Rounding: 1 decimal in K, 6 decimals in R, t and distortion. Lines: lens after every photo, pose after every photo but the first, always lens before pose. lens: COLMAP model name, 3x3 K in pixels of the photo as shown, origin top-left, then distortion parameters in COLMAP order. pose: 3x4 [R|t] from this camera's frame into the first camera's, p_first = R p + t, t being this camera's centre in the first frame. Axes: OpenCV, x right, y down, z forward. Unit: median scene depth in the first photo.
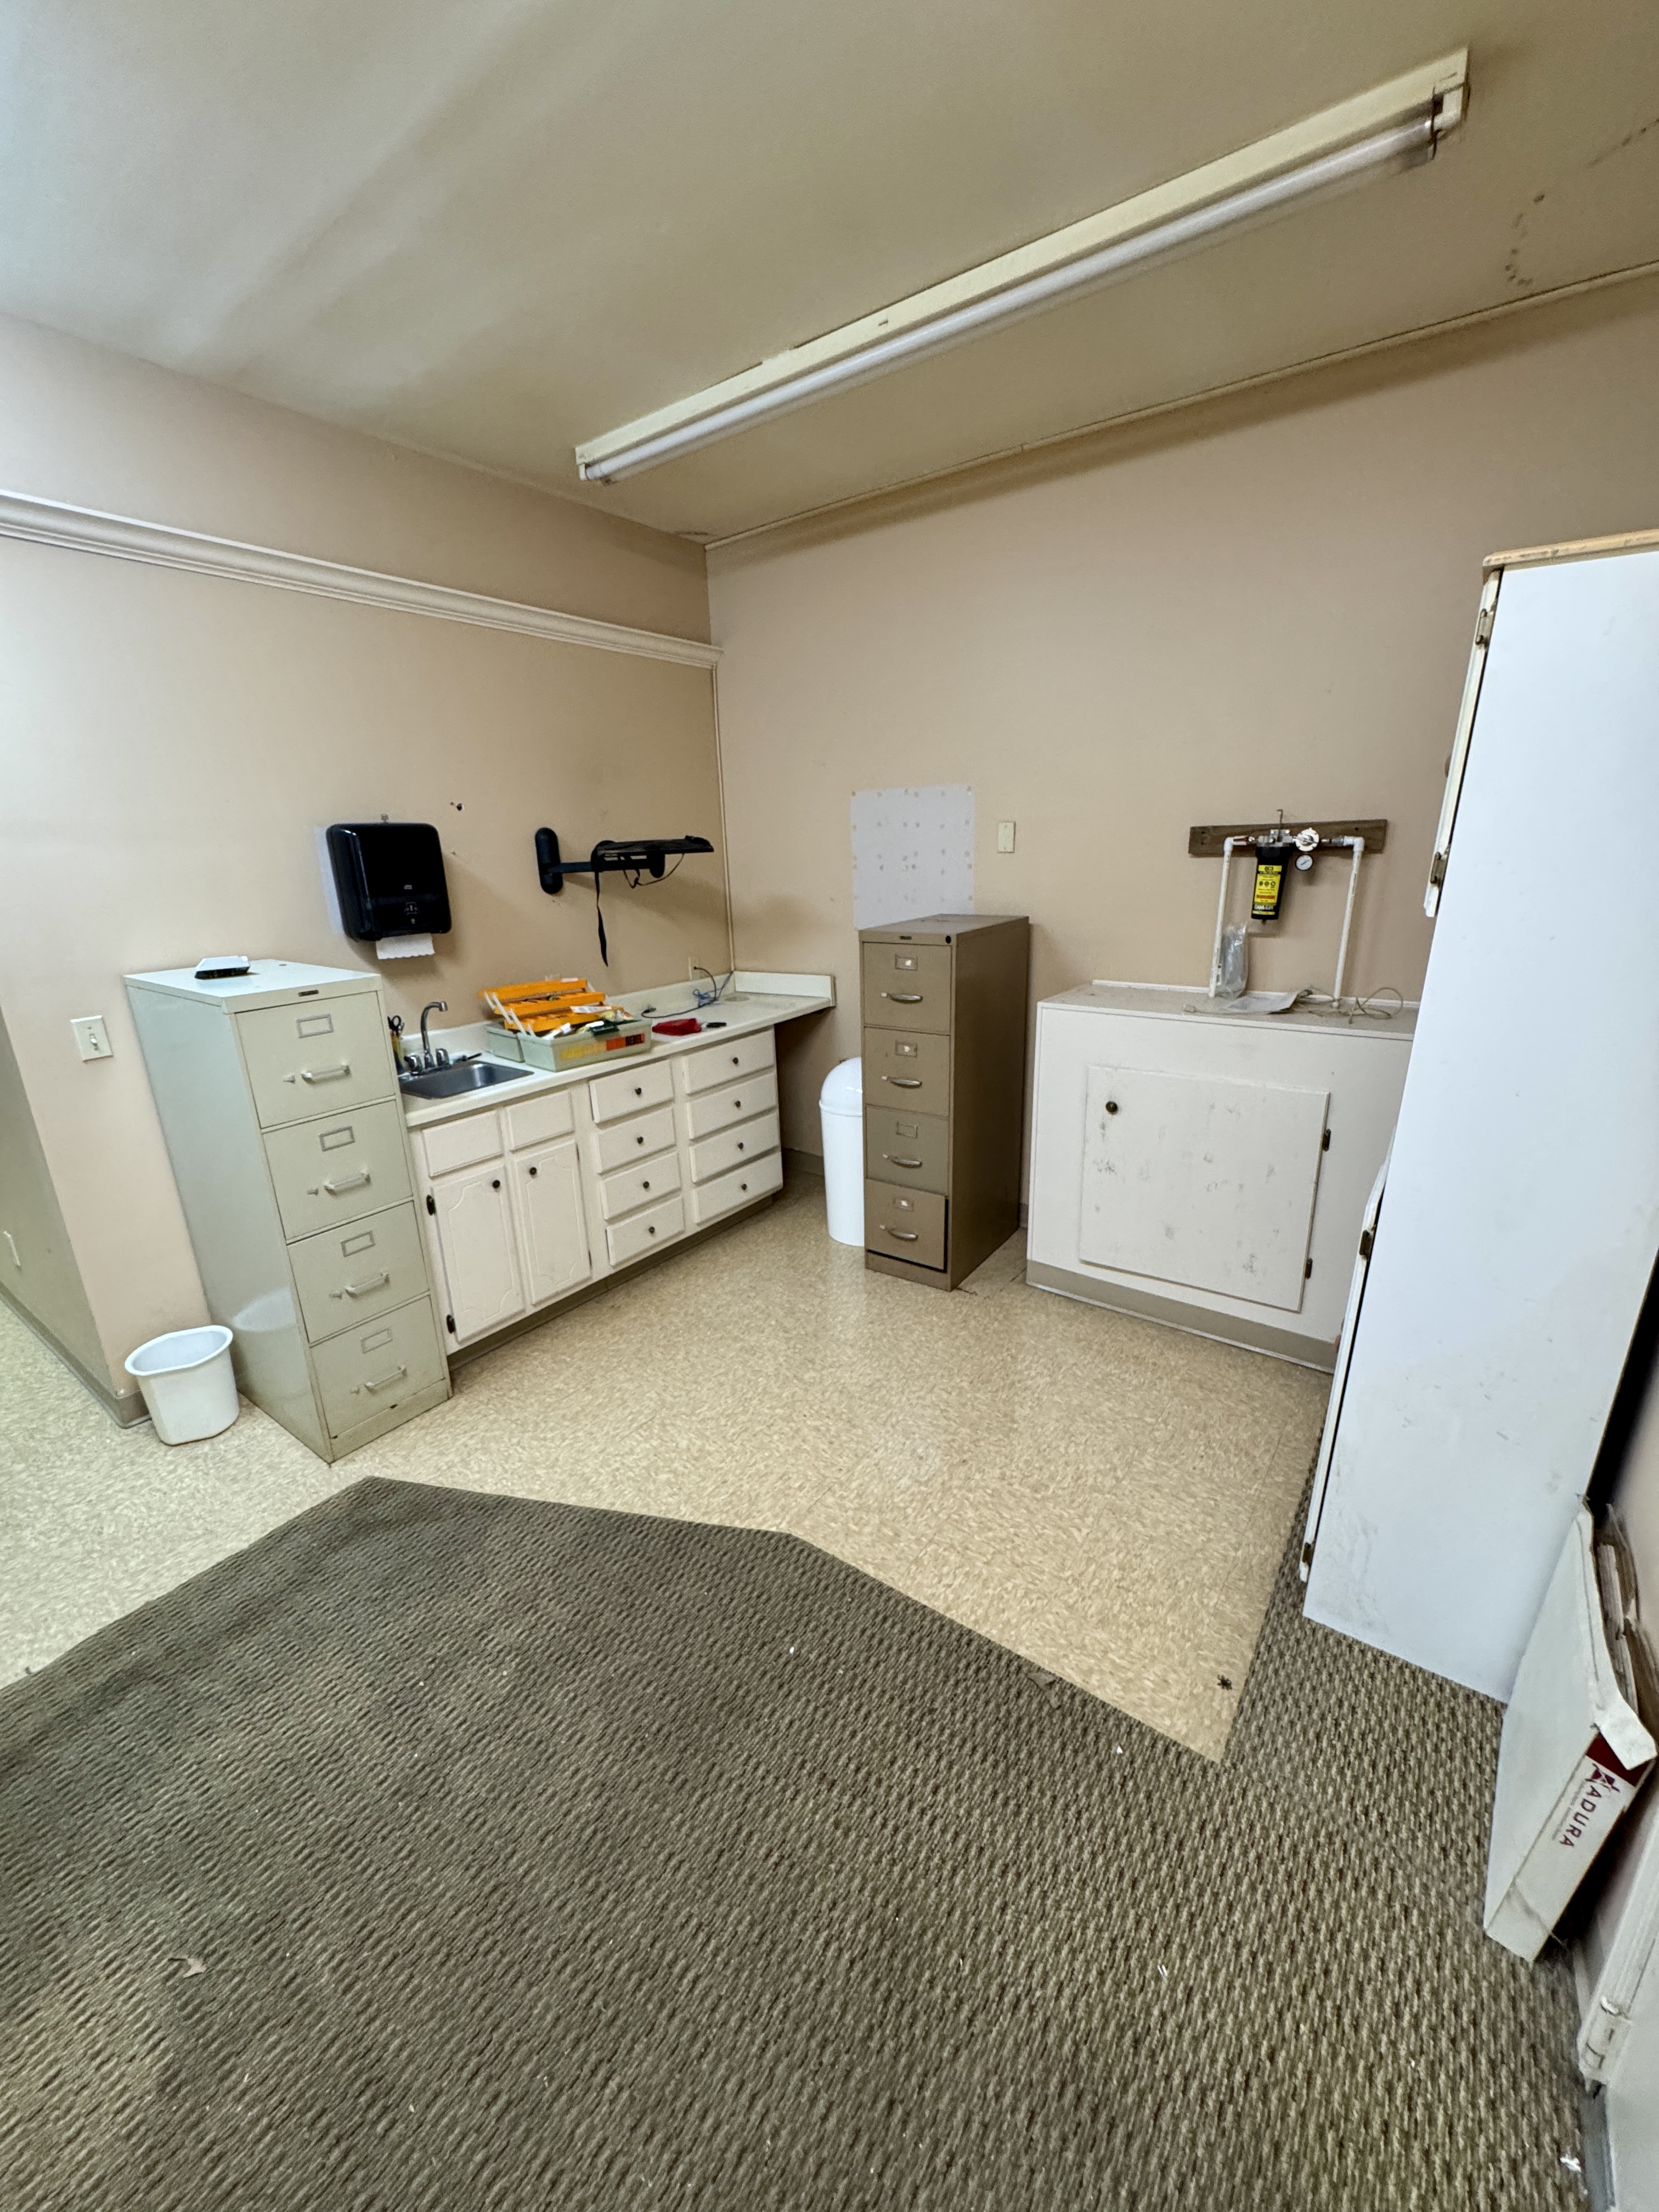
lens RADIAL K [[882.9, 0, 829.5], [0, 882.9, 1106.0], [0, 0, 1]] dist [-0.003992, 0.000594]
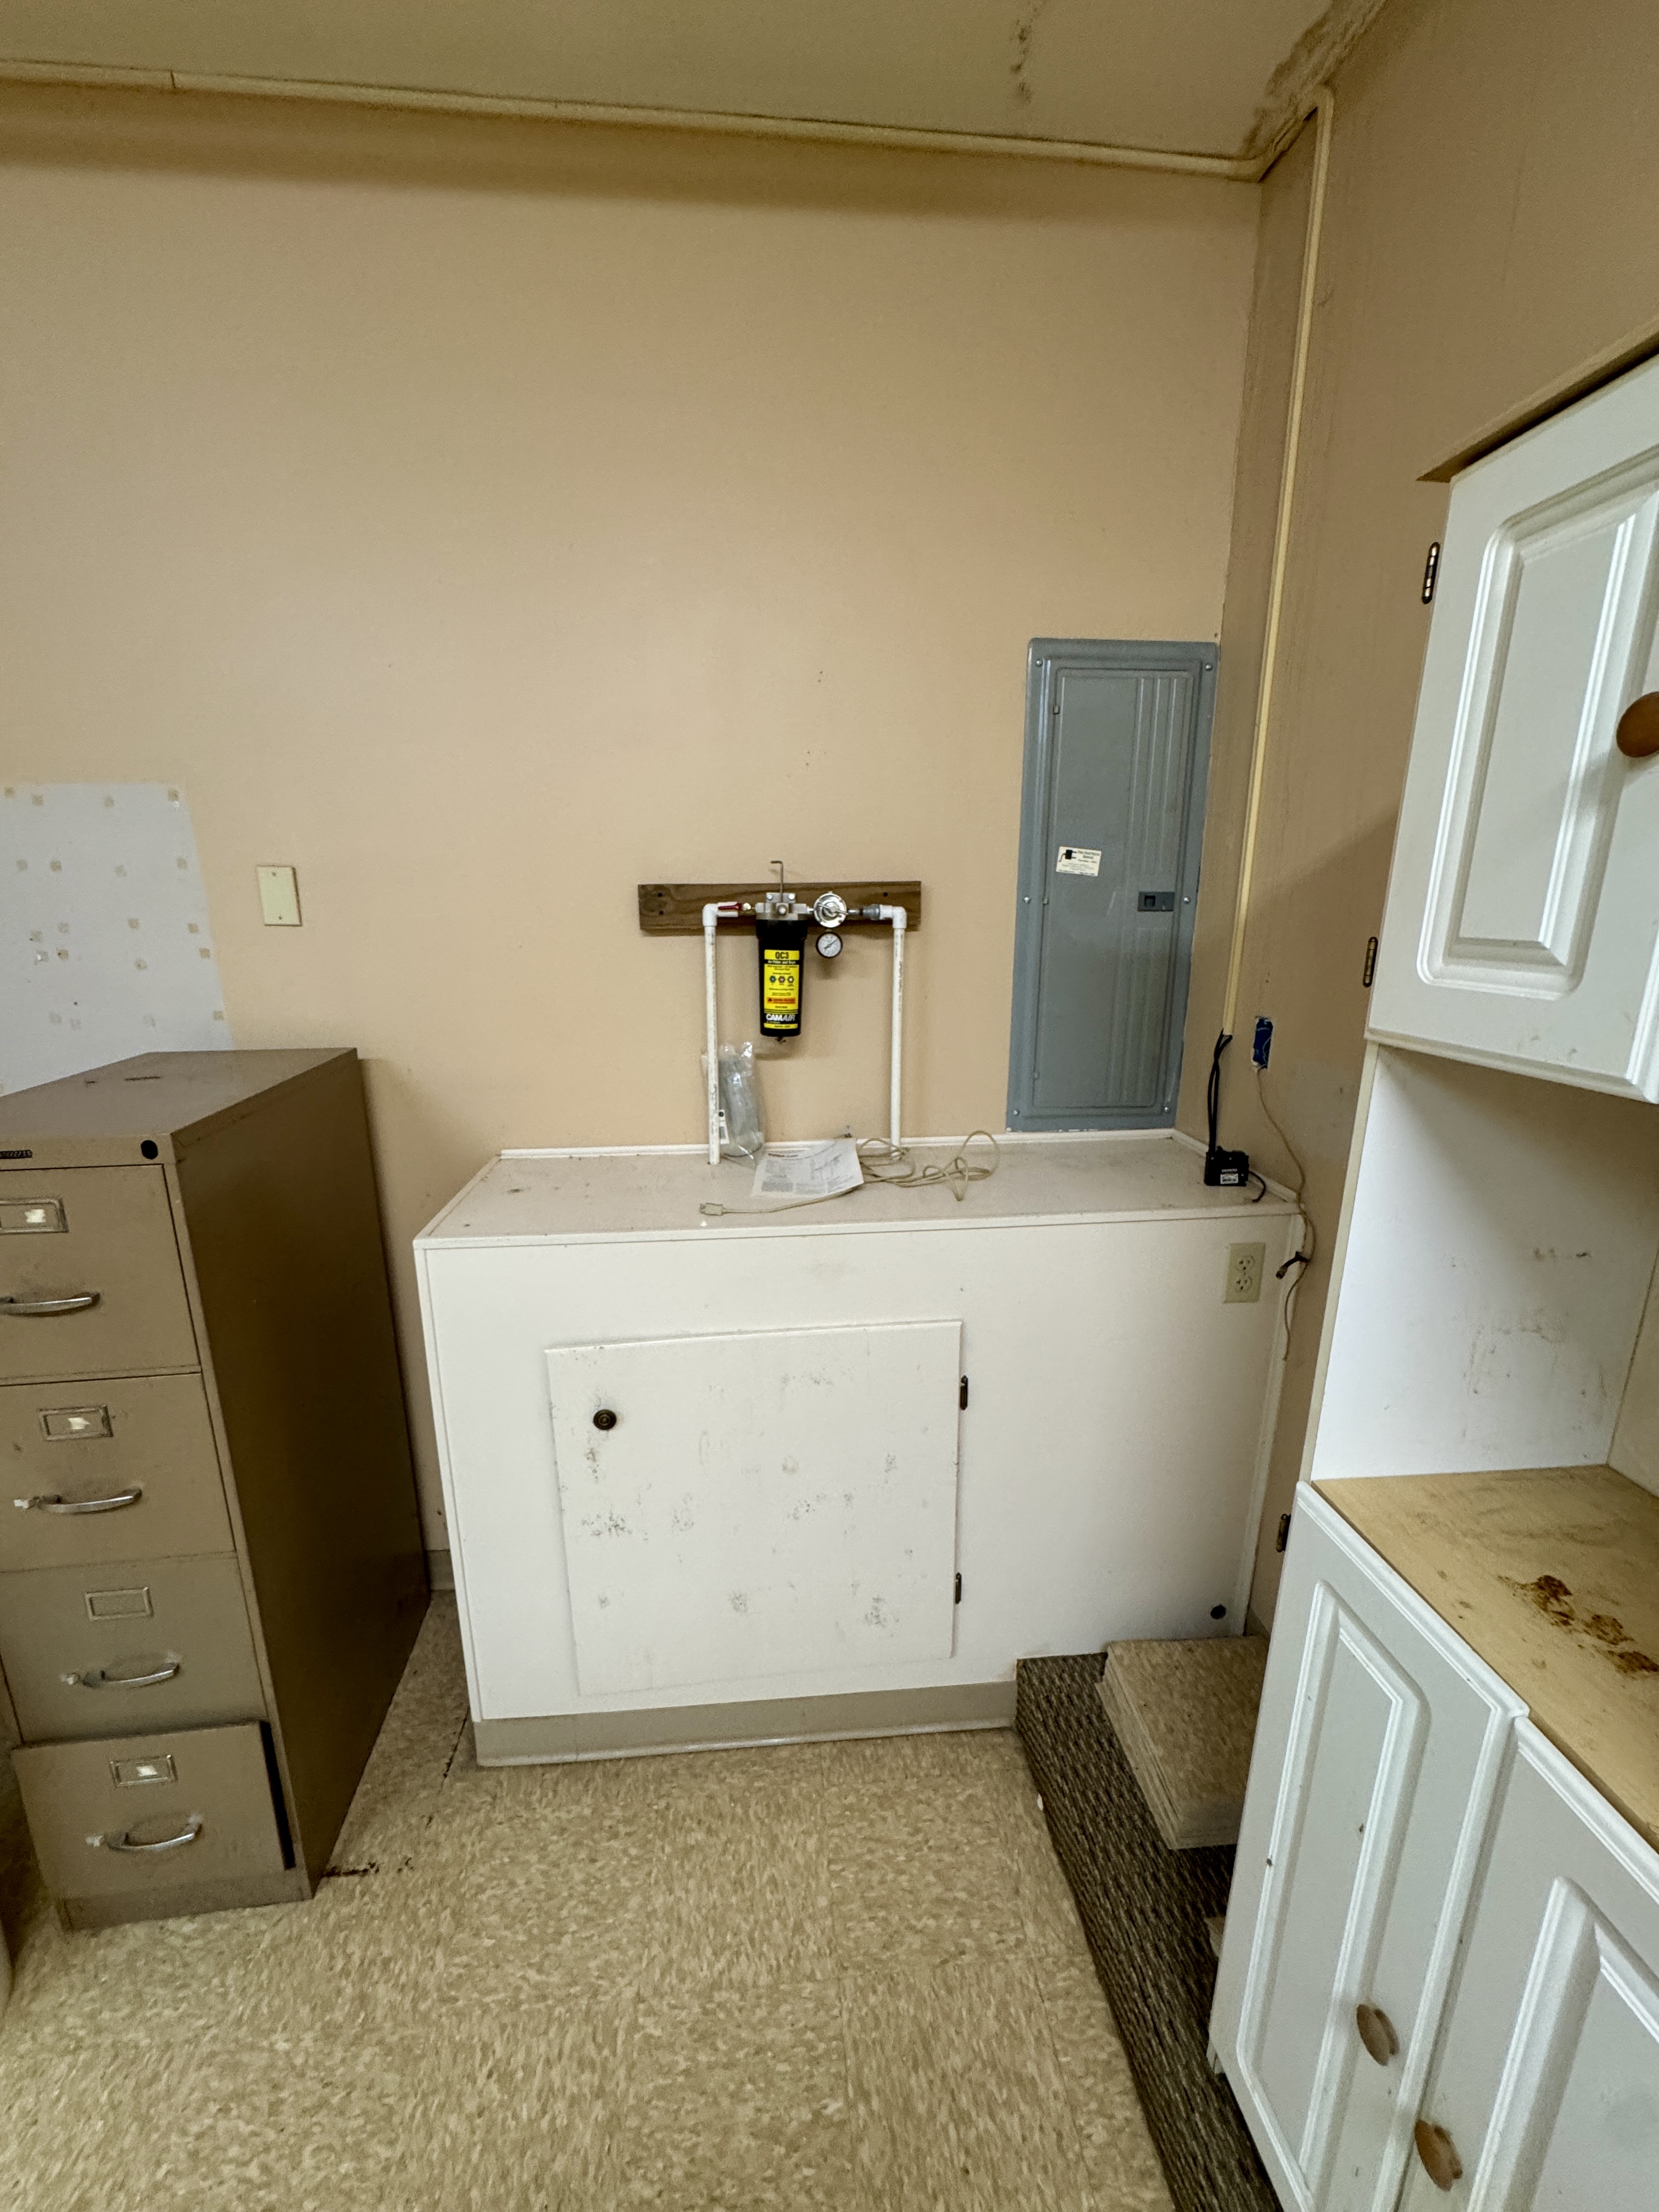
lens RADIAL K [[882.9, 0, 829.5], [0, 882.9, 1106.0], [0, 0, 1]] dist [-0.003992, 0.000594]
pose [[0.748481, -0.132228, 0.649840, 0.107411], [0.176233, 0.984345, -0.002691, -0.150539], [-0.639311, 0.116538, 0.760066, 0.498756]]
